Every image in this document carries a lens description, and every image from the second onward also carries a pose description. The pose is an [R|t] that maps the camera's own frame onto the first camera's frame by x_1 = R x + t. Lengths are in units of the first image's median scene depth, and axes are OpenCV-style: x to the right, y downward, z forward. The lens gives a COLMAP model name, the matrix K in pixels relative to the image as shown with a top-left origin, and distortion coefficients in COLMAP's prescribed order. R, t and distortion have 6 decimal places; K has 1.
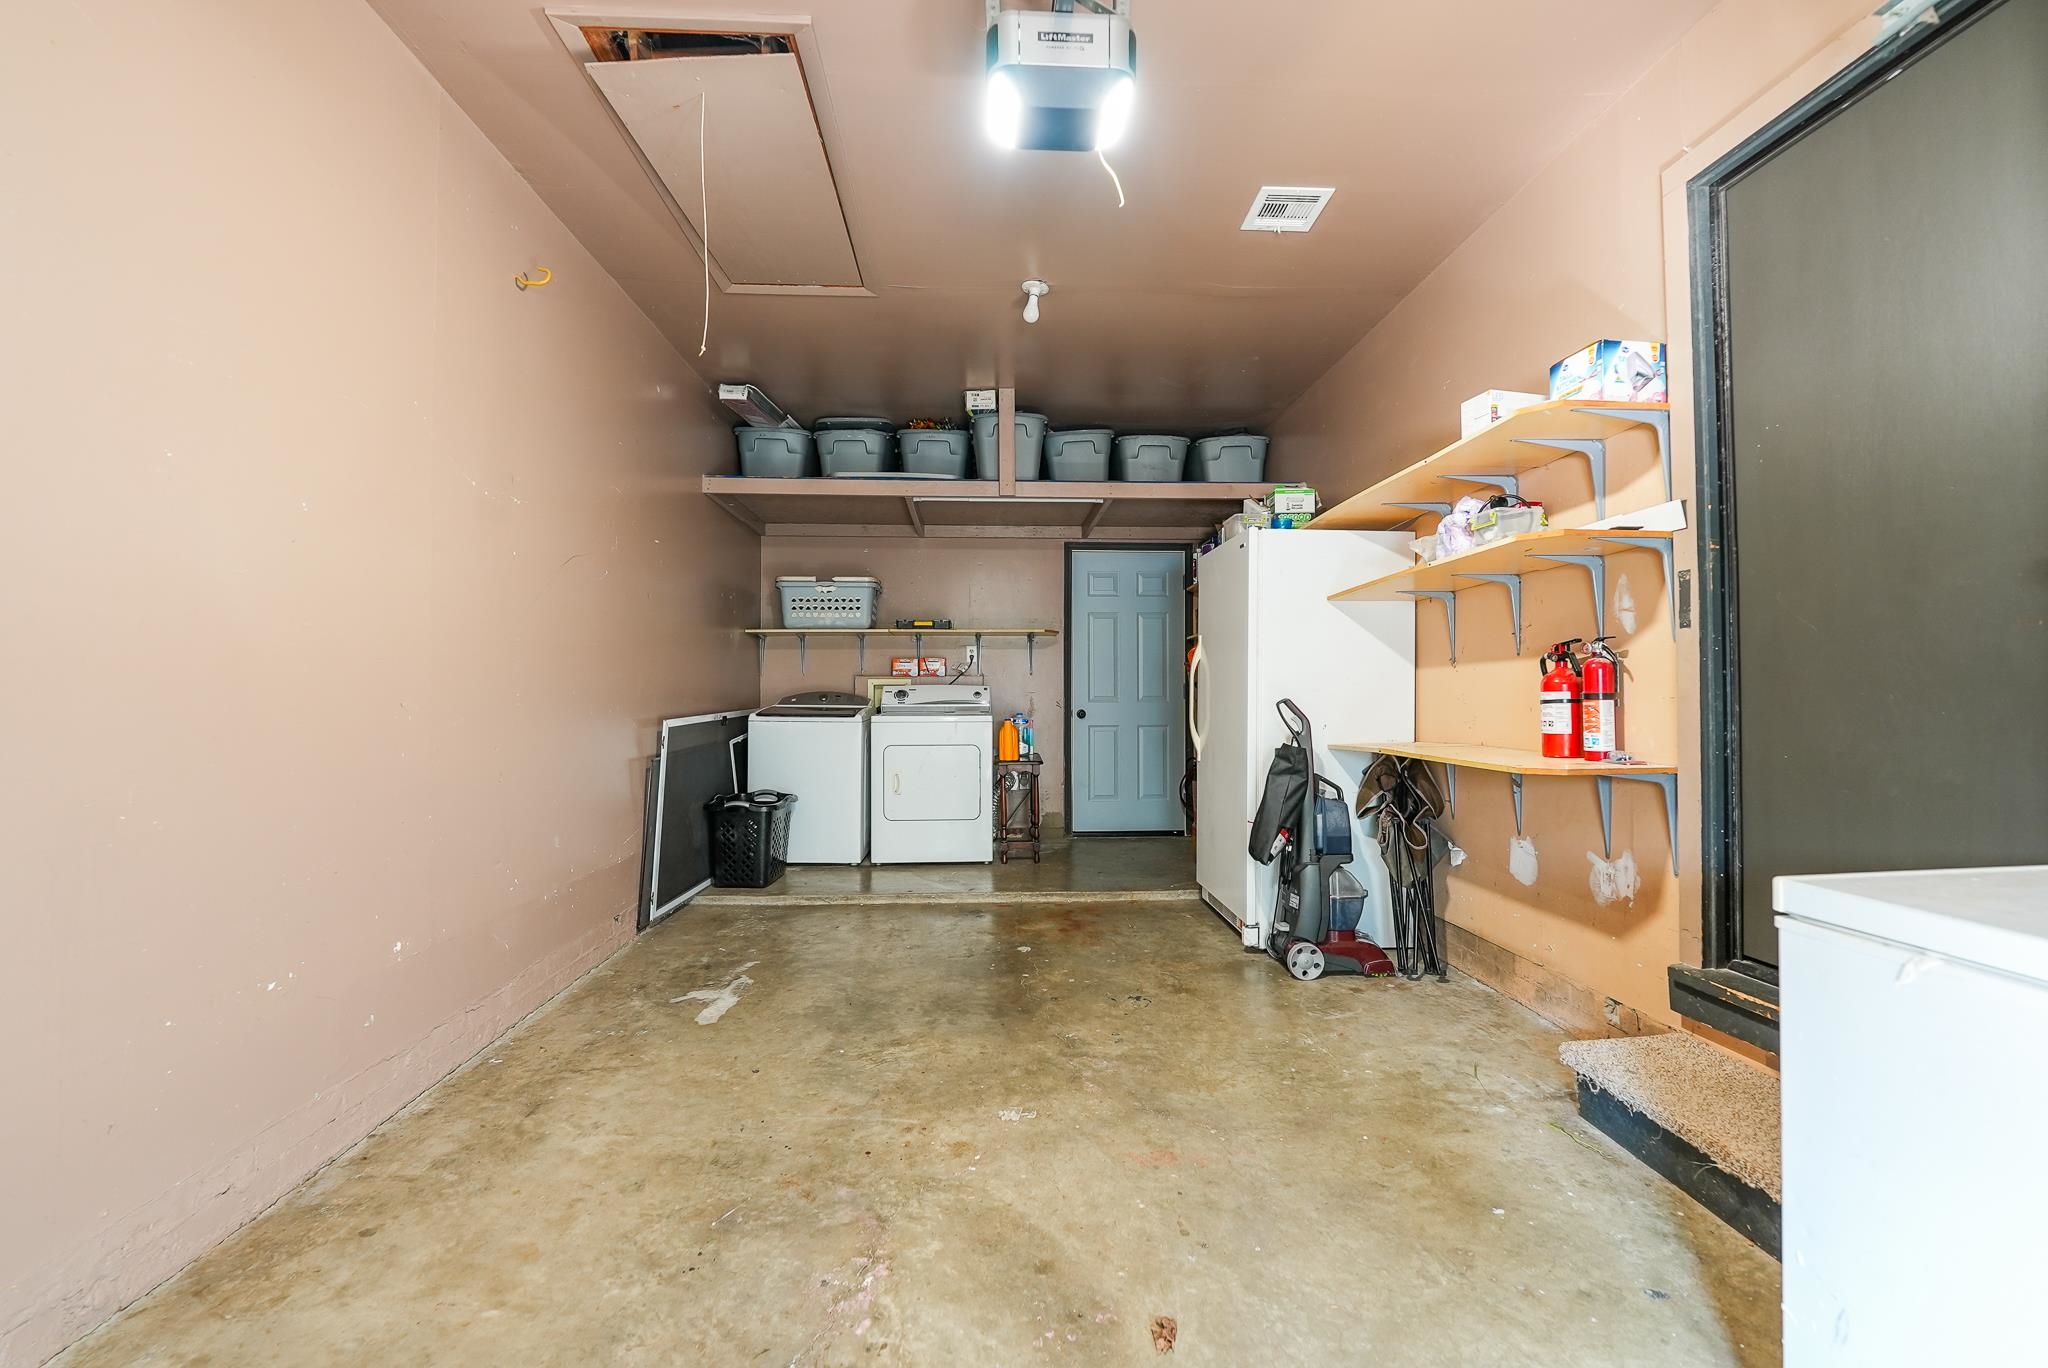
lens RADIAL K [[821.5, 0, 1024.0], [0, 821.5, 684.0], [0, 0, 1]] dist [-0.000166, 0.000016]
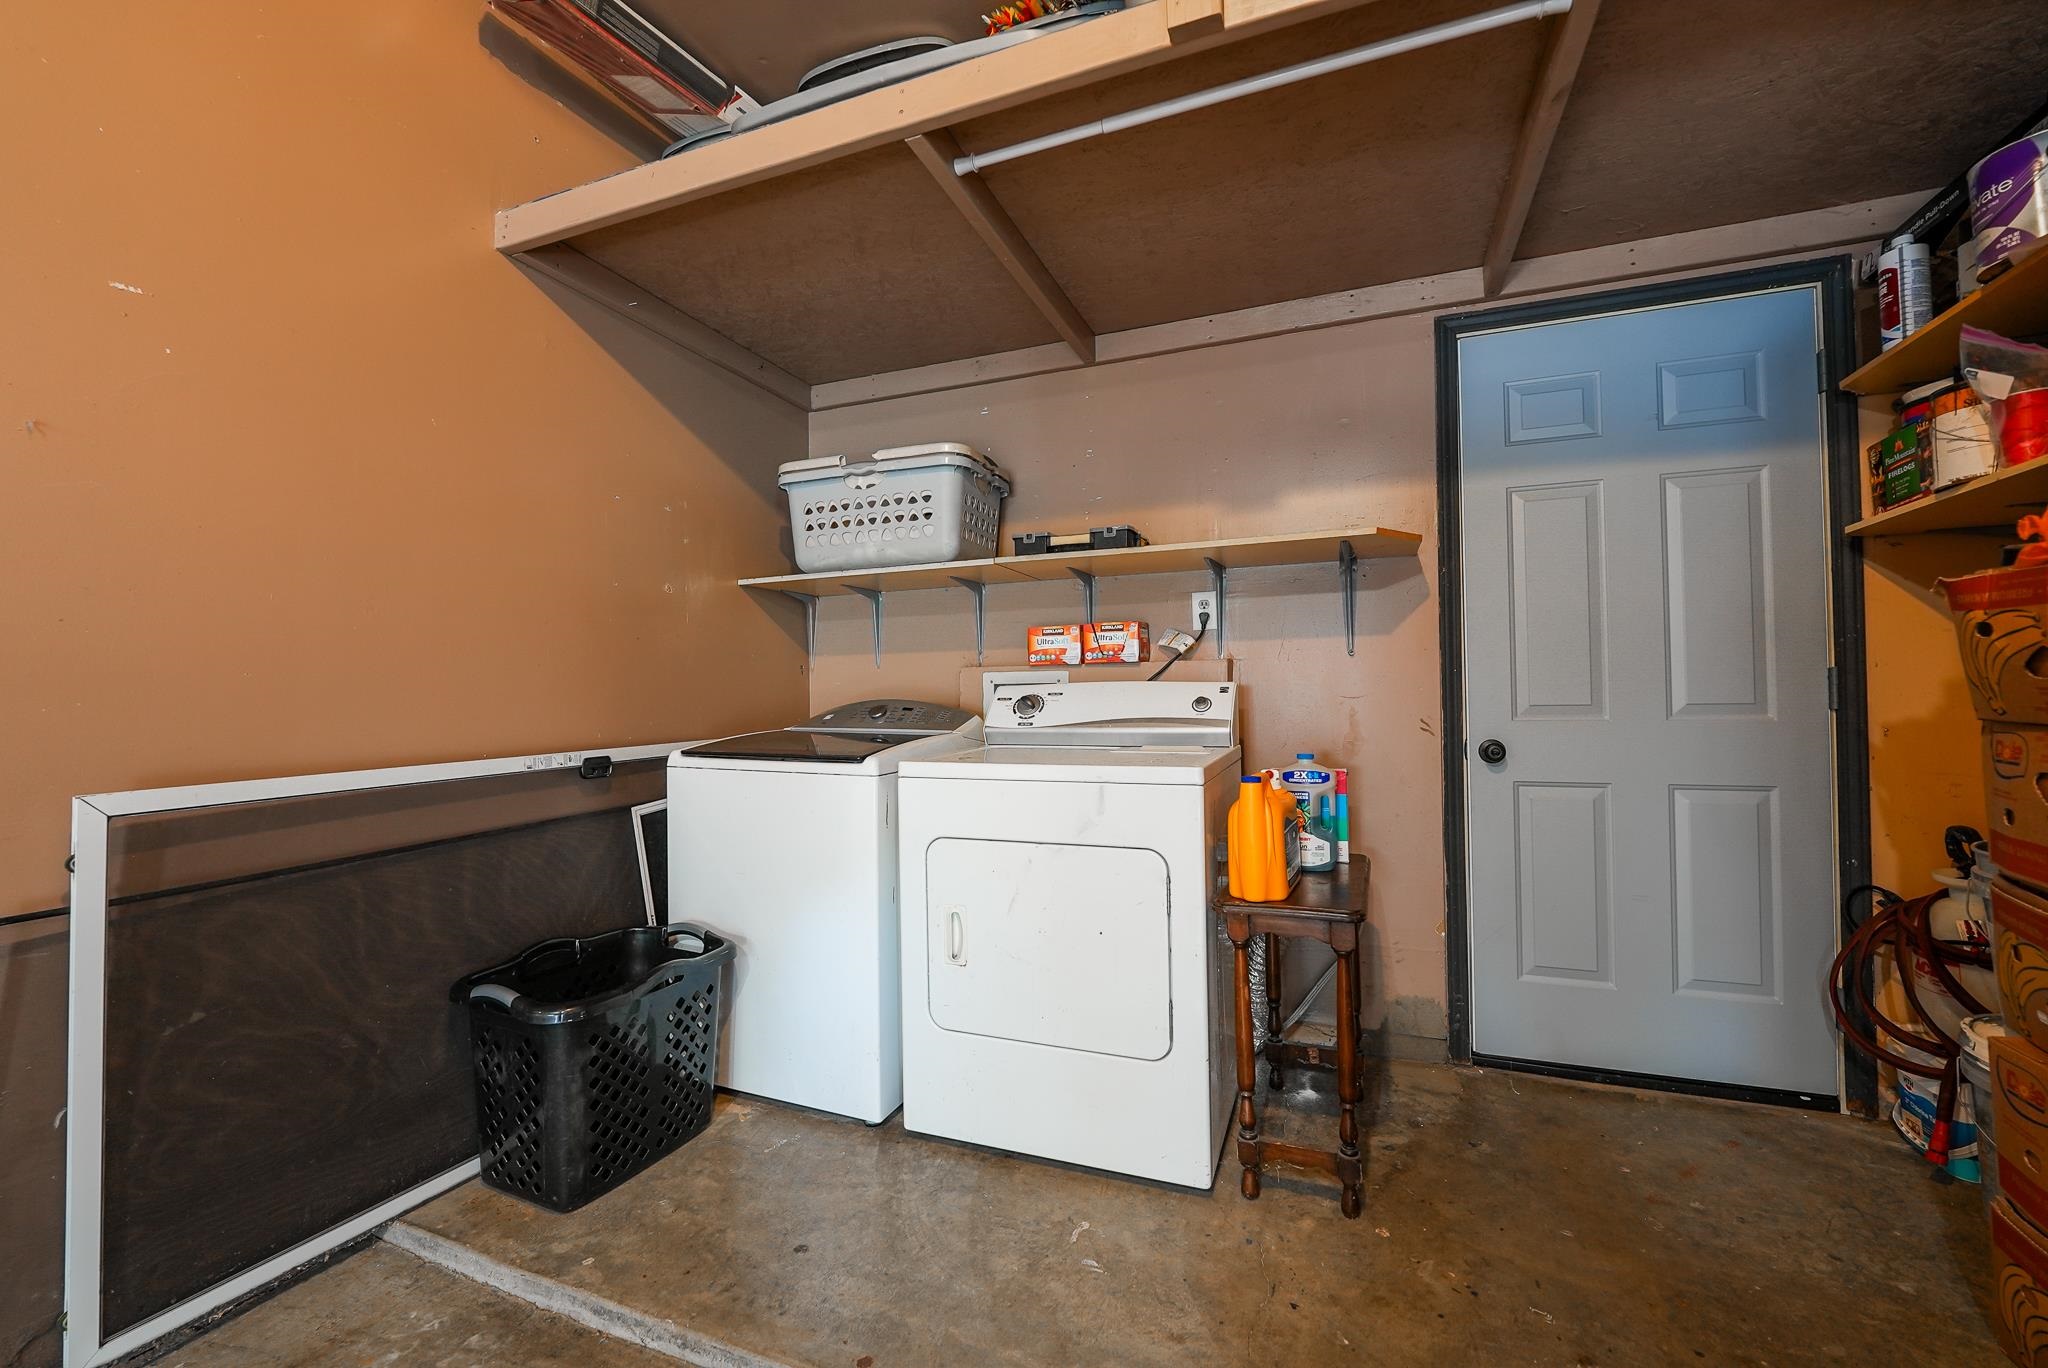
lens RADIAL K [[832.1, 0, 1024.0], [0, 832.1, 684.0], [0, 0, 1]] dist [-0.010876, -0.000243]
pose [[0.907753, -0.016795, -0.419169, 0.036099], [0.015573, 0.999859, -0.006338, 0.004258], [0.419216, -0.000775, 0.907886, 0.593589]]
